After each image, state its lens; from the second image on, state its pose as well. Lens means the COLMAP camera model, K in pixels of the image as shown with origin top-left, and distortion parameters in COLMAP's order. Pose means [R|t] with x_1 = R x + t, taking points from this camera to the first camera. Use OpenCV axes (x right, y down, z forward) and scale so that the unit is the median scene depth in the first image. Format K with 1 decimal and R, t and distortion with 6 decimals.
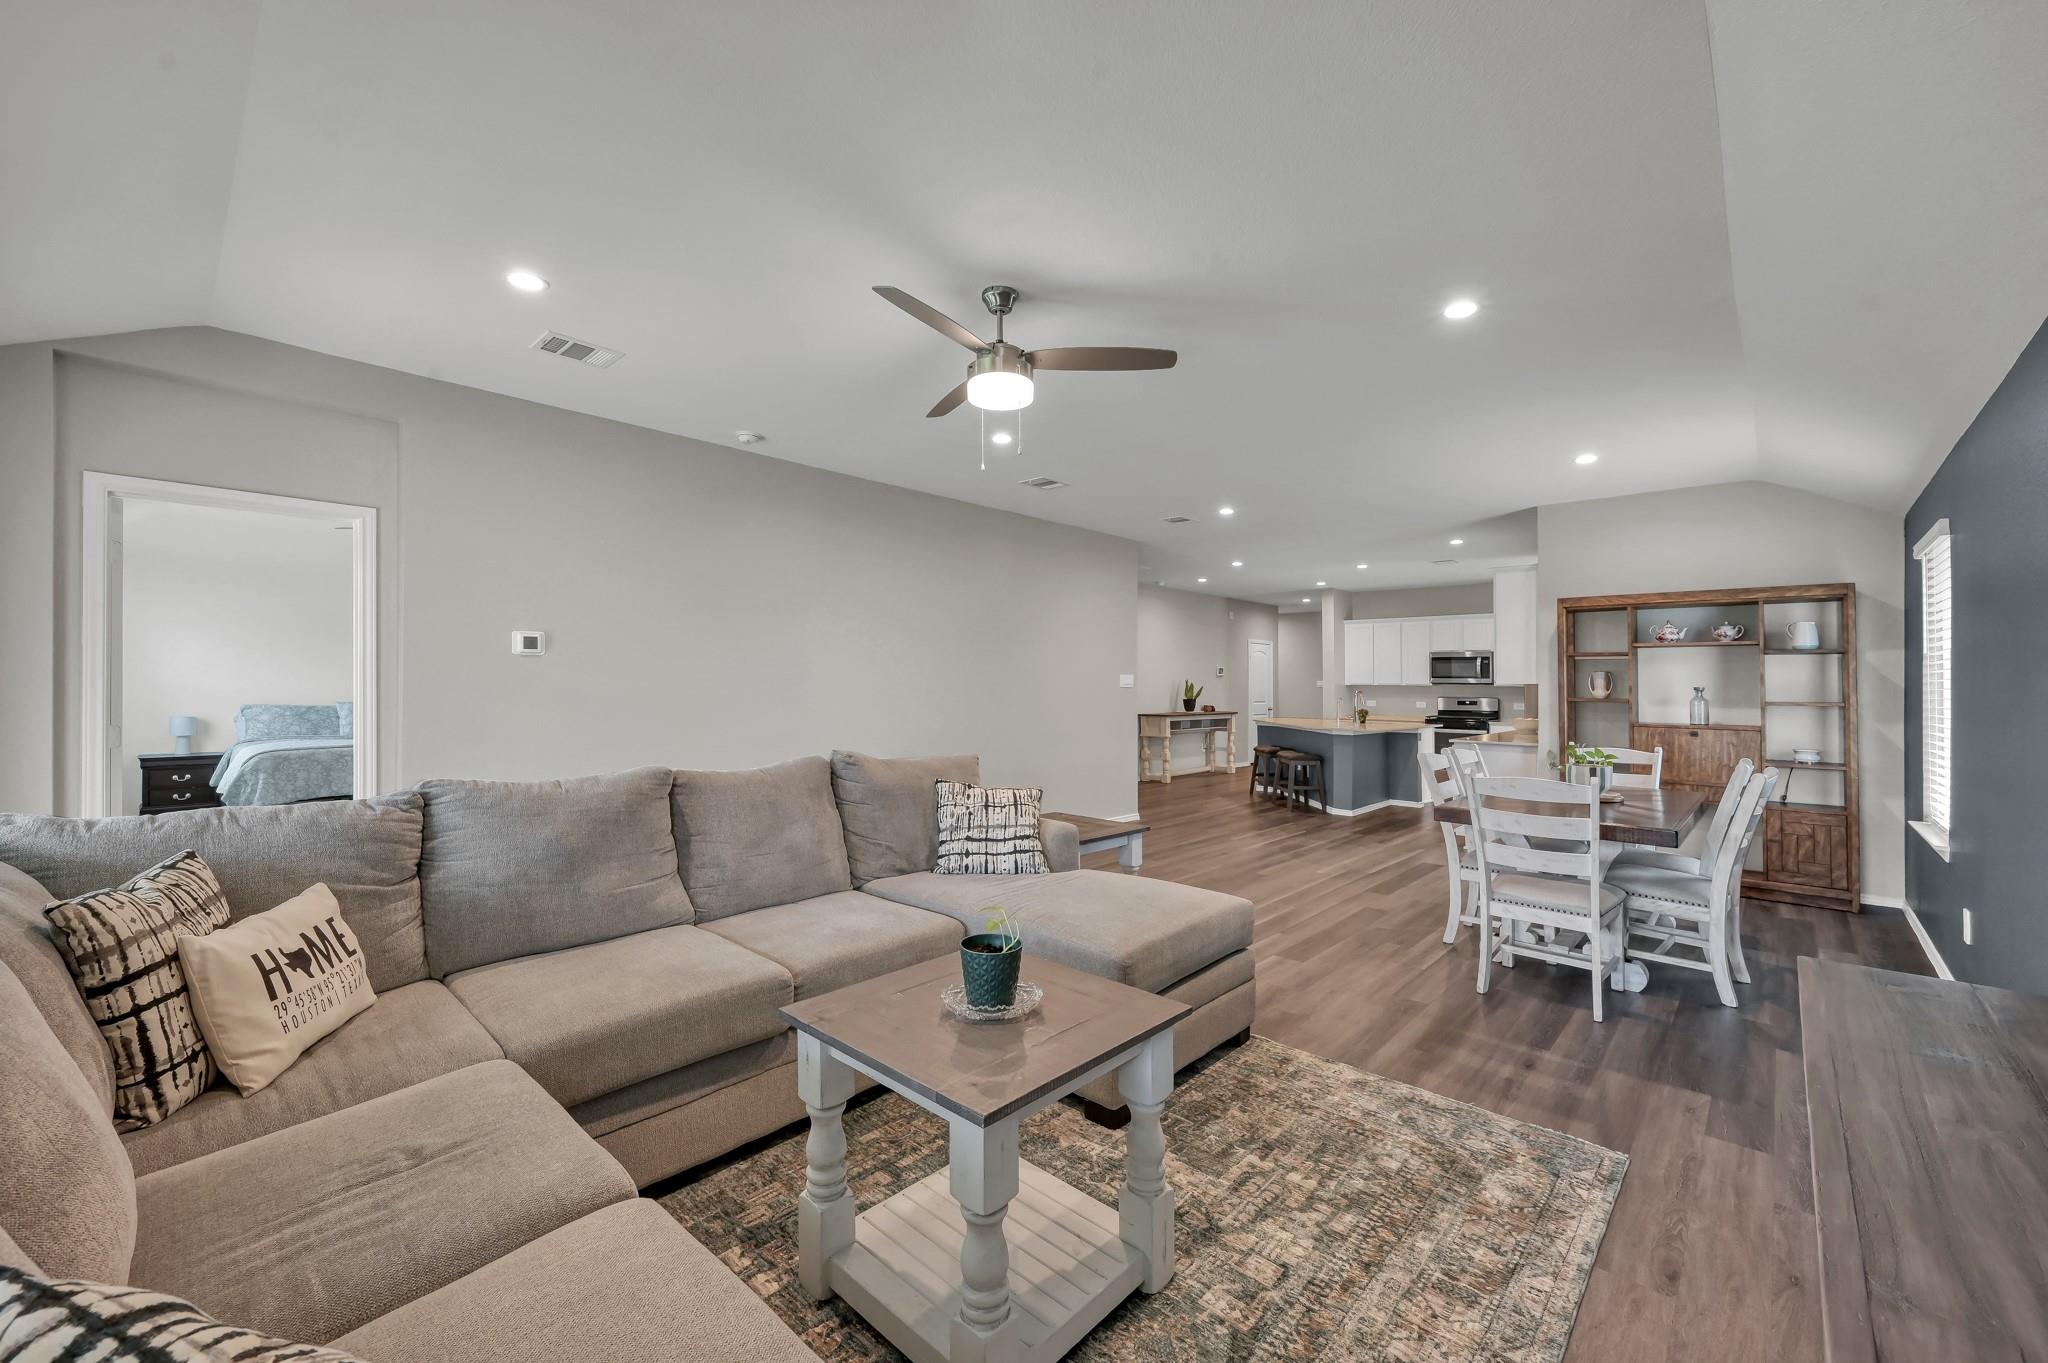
lens RADIAL K [[823.2, 0, 1026.2], [0, 823.2, 661.8], [0, 0, 1]] dist [-0.000091, -0.000053]
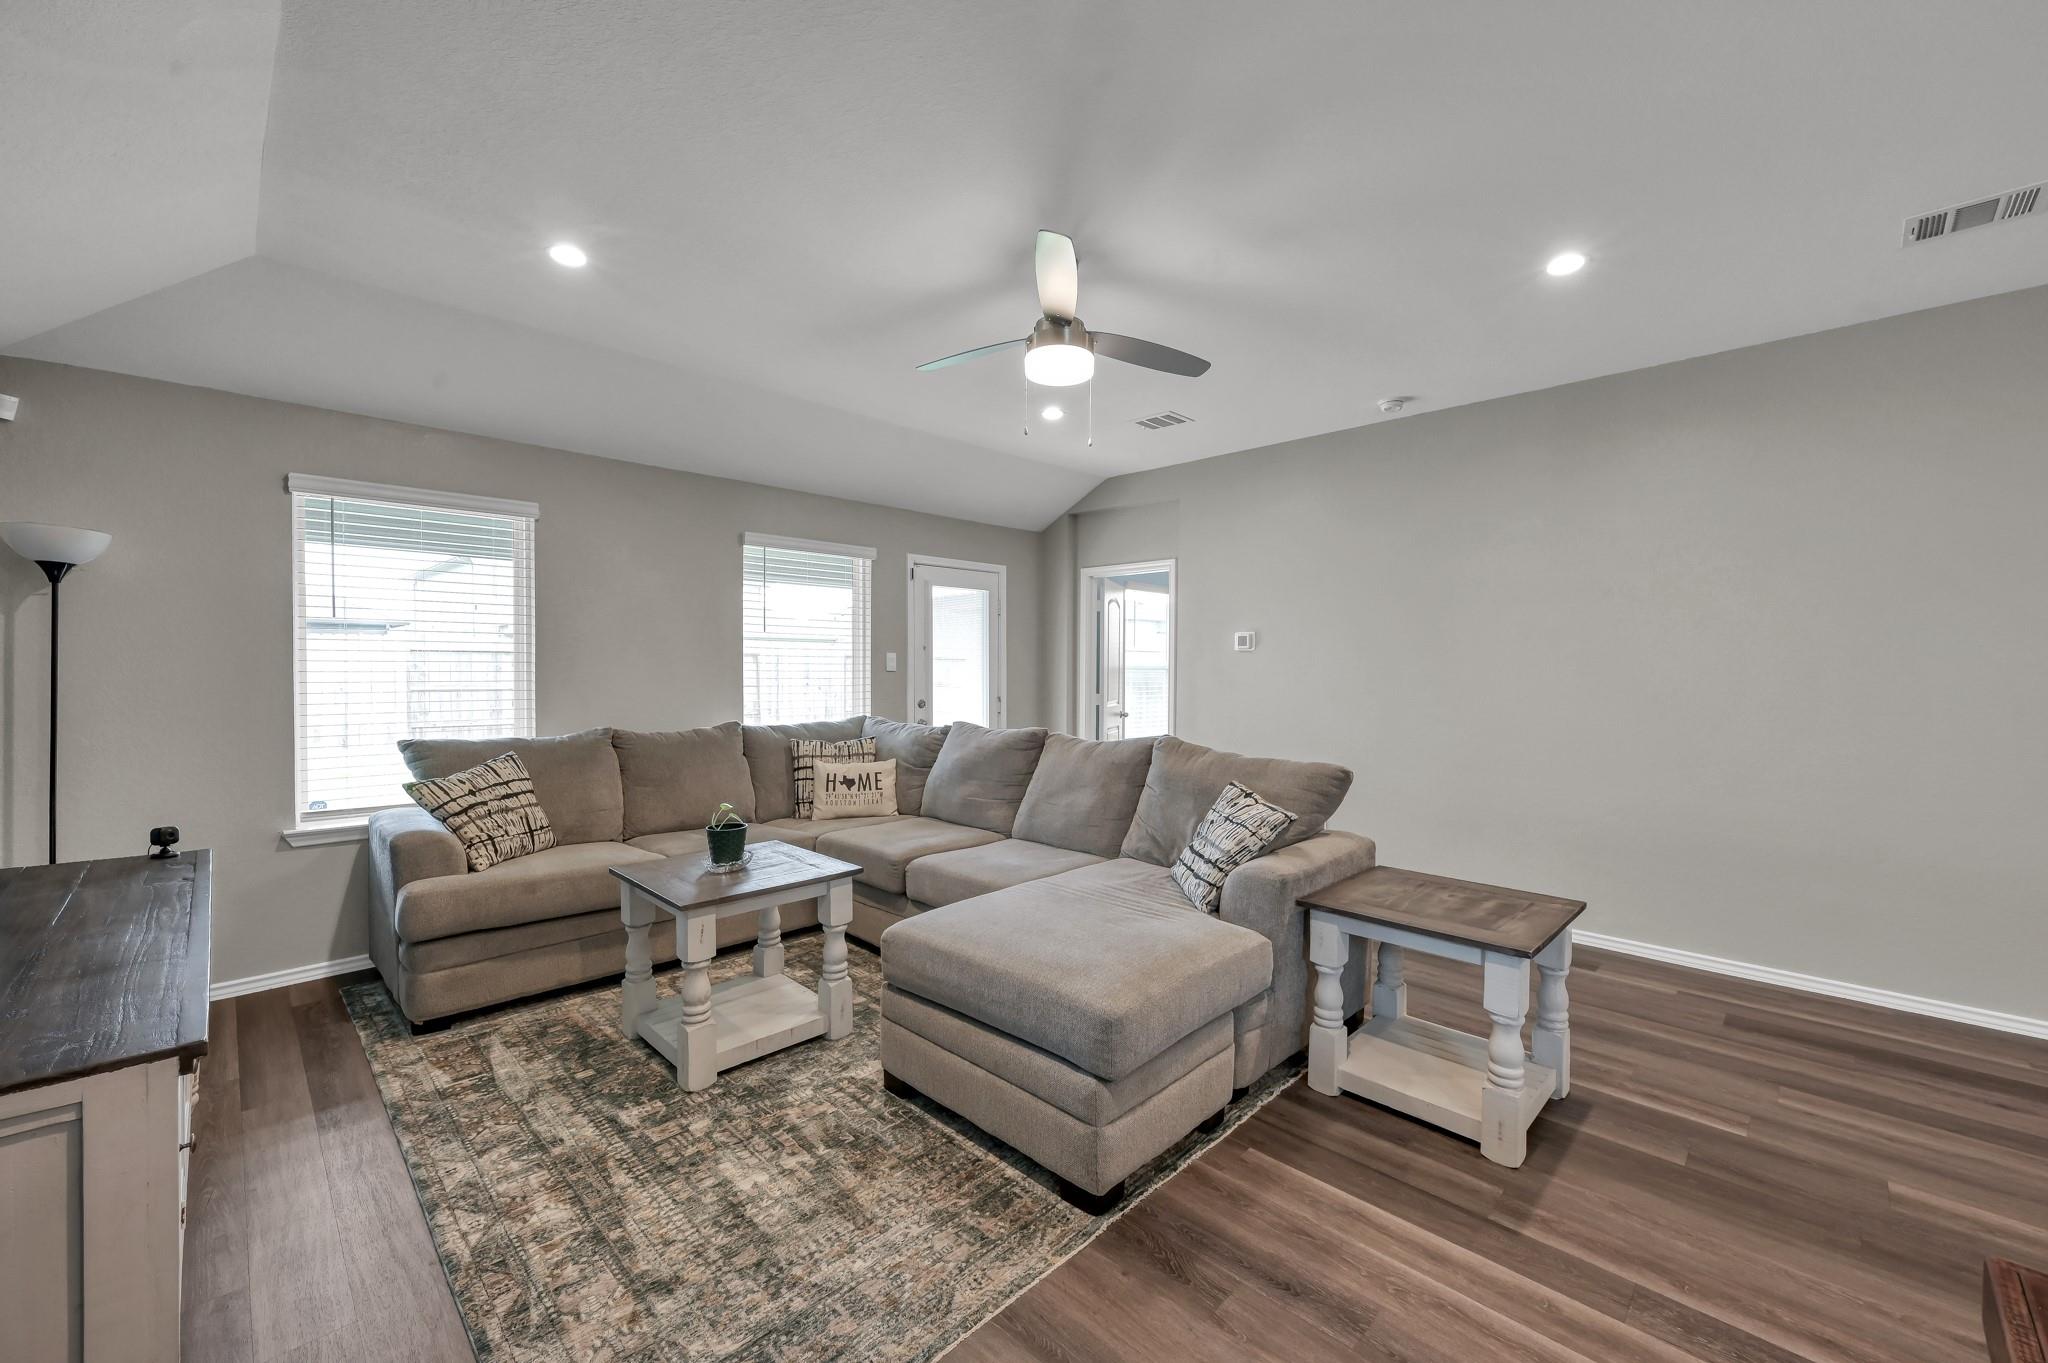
lens RADIAL K [[815.6, 0, 1030.2], [0, 815.6, 669.9], [0, 0, 1]] dist [-0.000594, -0.000138]
pose [[-0.045058, -0.007158, -0.998959, 0.317335], [0.017202, 0.999821, -0.007940, 0.012288], [0.998836, -0.017542, -0.044926, 0.343401]]
